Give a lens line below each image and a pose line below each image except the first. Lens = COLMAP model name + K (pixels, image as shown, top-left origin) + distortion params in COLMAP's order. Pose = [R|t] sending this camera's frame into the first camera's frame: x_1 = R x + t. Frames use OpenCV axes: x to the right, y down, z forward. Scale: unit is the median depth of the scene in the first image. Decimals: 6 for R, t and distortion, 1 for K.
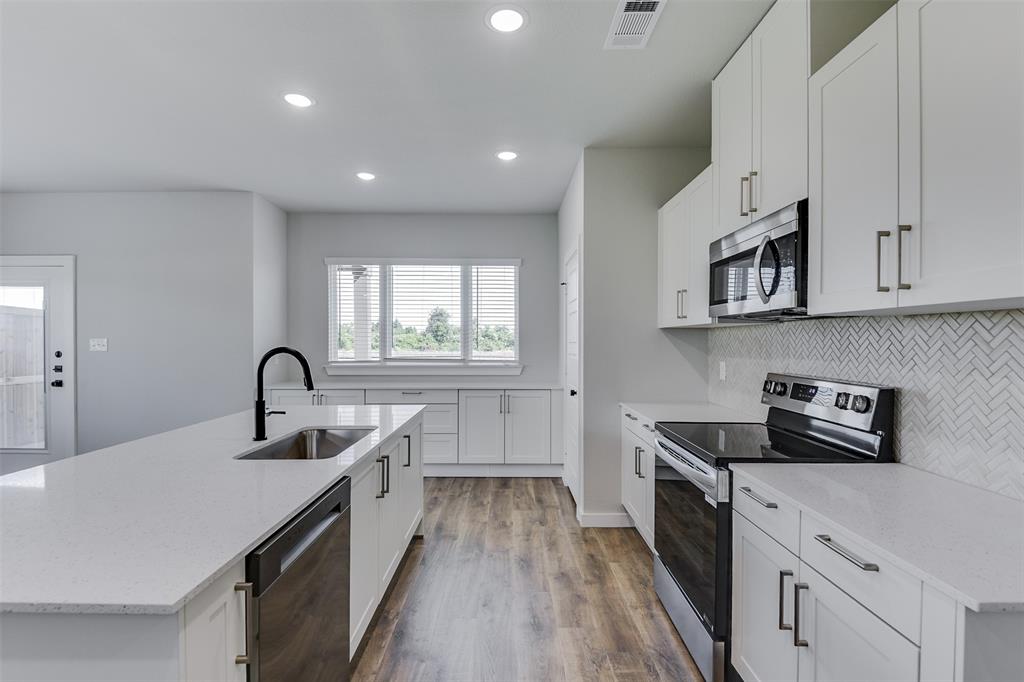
lens RADIAL K [[465.0, 0, 510.2], [0, 465.0, 344.0], [0, 0, 1]] dist [0.009447, -0.002802]
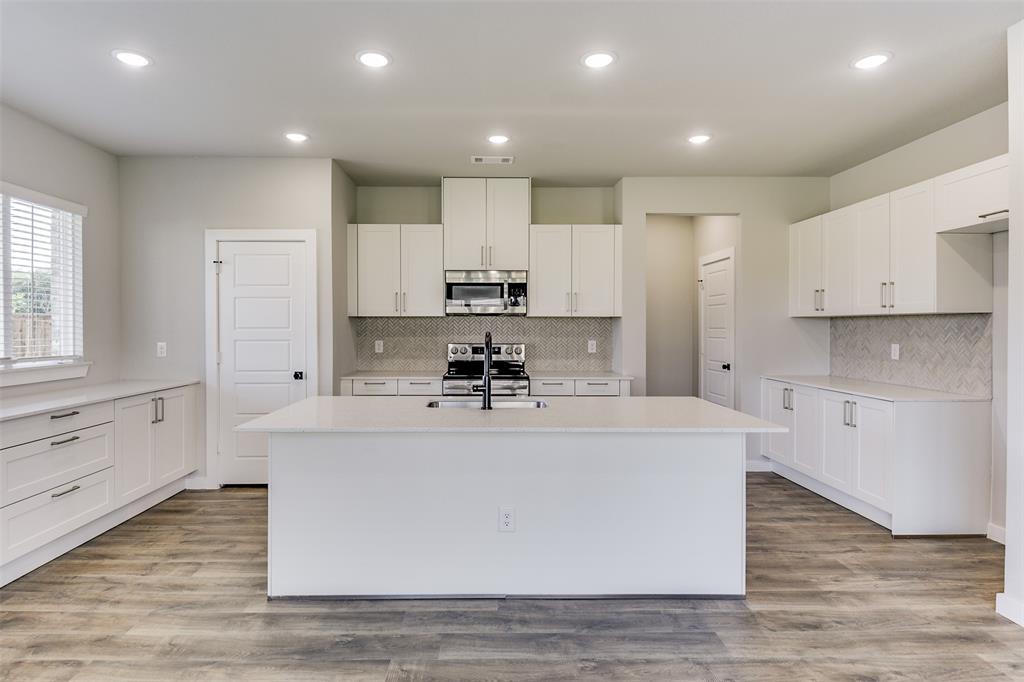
lens RADIAL K [[546.0, 0, 511.2], [0, 546.0, 331.9], [0, 0, 1]] dist [0.004627, -0.009692]
pose [[-0.023161, -0.012833, 0.999649, -1.061092], [0.004942, 0.999904, 0.012950, -0.007273], [-0.999720, 0.005240, -0.023095, 0.524475]]
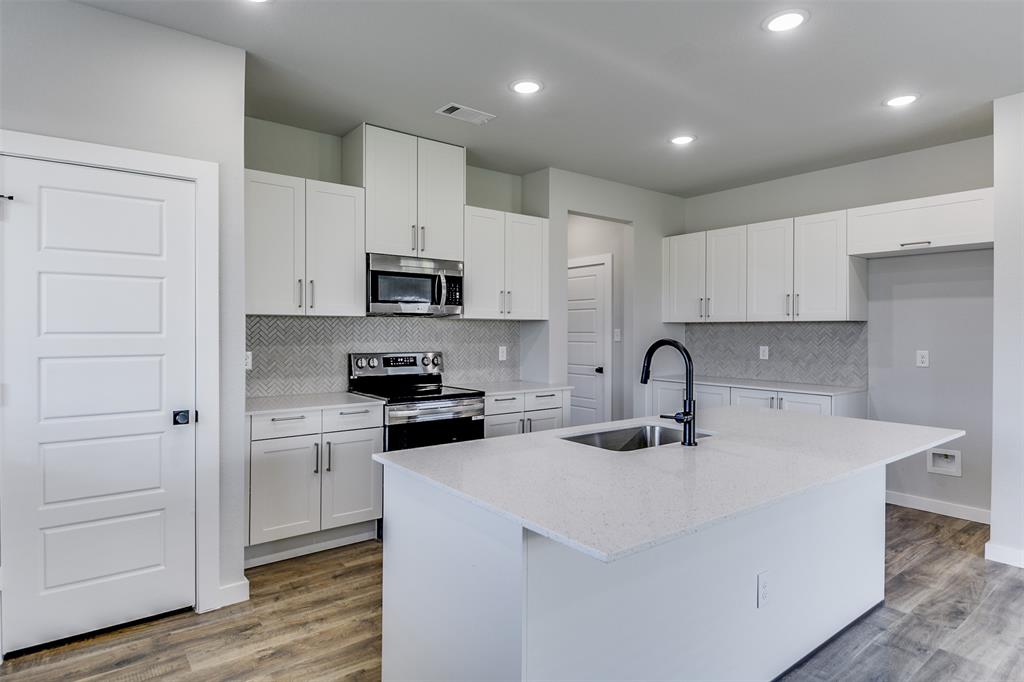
lens RADIAL K [[546.0, 0, 493.4], [0, 546.0, 326.9], [0, 0, 1]] dist [0.004627, -0.009692]
pose [[-0.590752, -0.001882, 0.806851, -0.630338], [-0.001587, 0.999998, 0.001171, -0.011755], [-0.806852, -0.000588, -0.590754, 1.046366]]
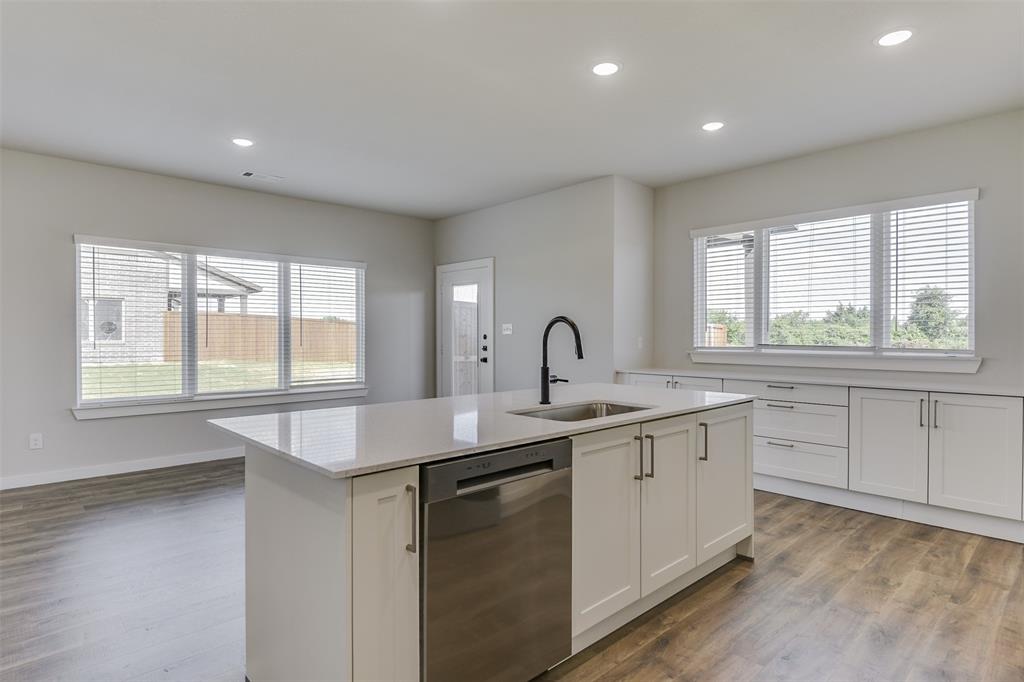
lens RADIAL K [[546.0, 0, 515.4], [0, 546.0, 341.6], [0, 0, 1]] dist [0.004627, -0.009692]
pose [[0.684766, 0.004388, -0.728750, 0.175725], [-0.003460, 0.999990, 0.002771, 0.032328], [0.728755, 0.000624, 0.684774, 0.054224]]
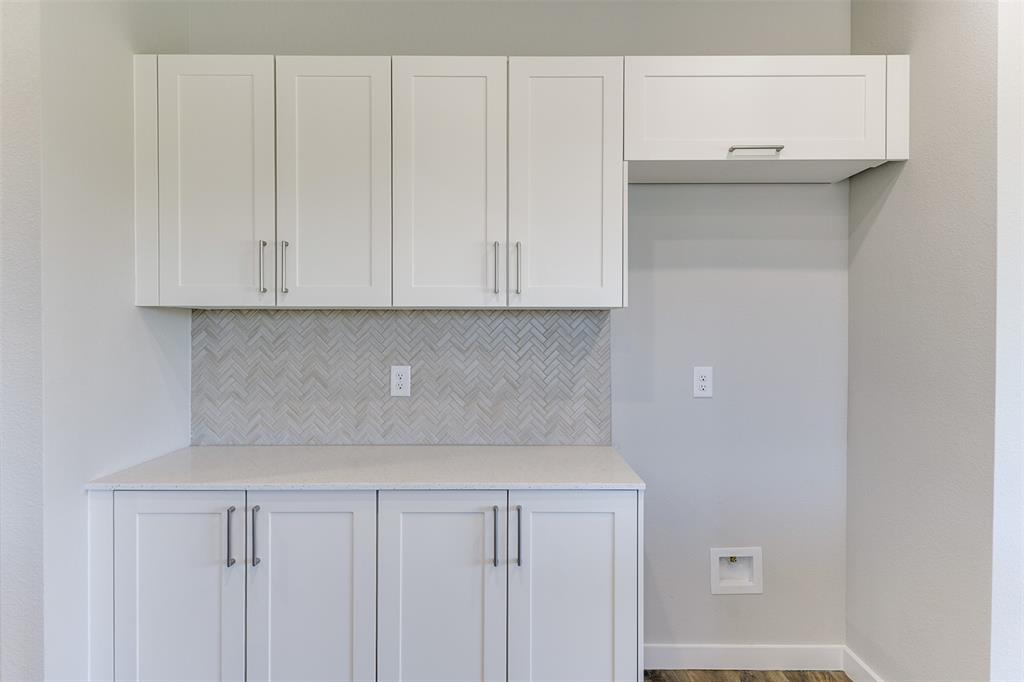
lens RADIAL K [[666.4, 0, 507.3], [0, 666.4, 336.9], [0, 0, 1]] dist [0.036659, 0.000904]
pose [[-0.999868, -0.004928, 0.015460, -0.050413], [-0.004660, 0.999839, 0.017333, -0.007182], [-0.015543, 0.017258, -0.999730, 0.408419]]
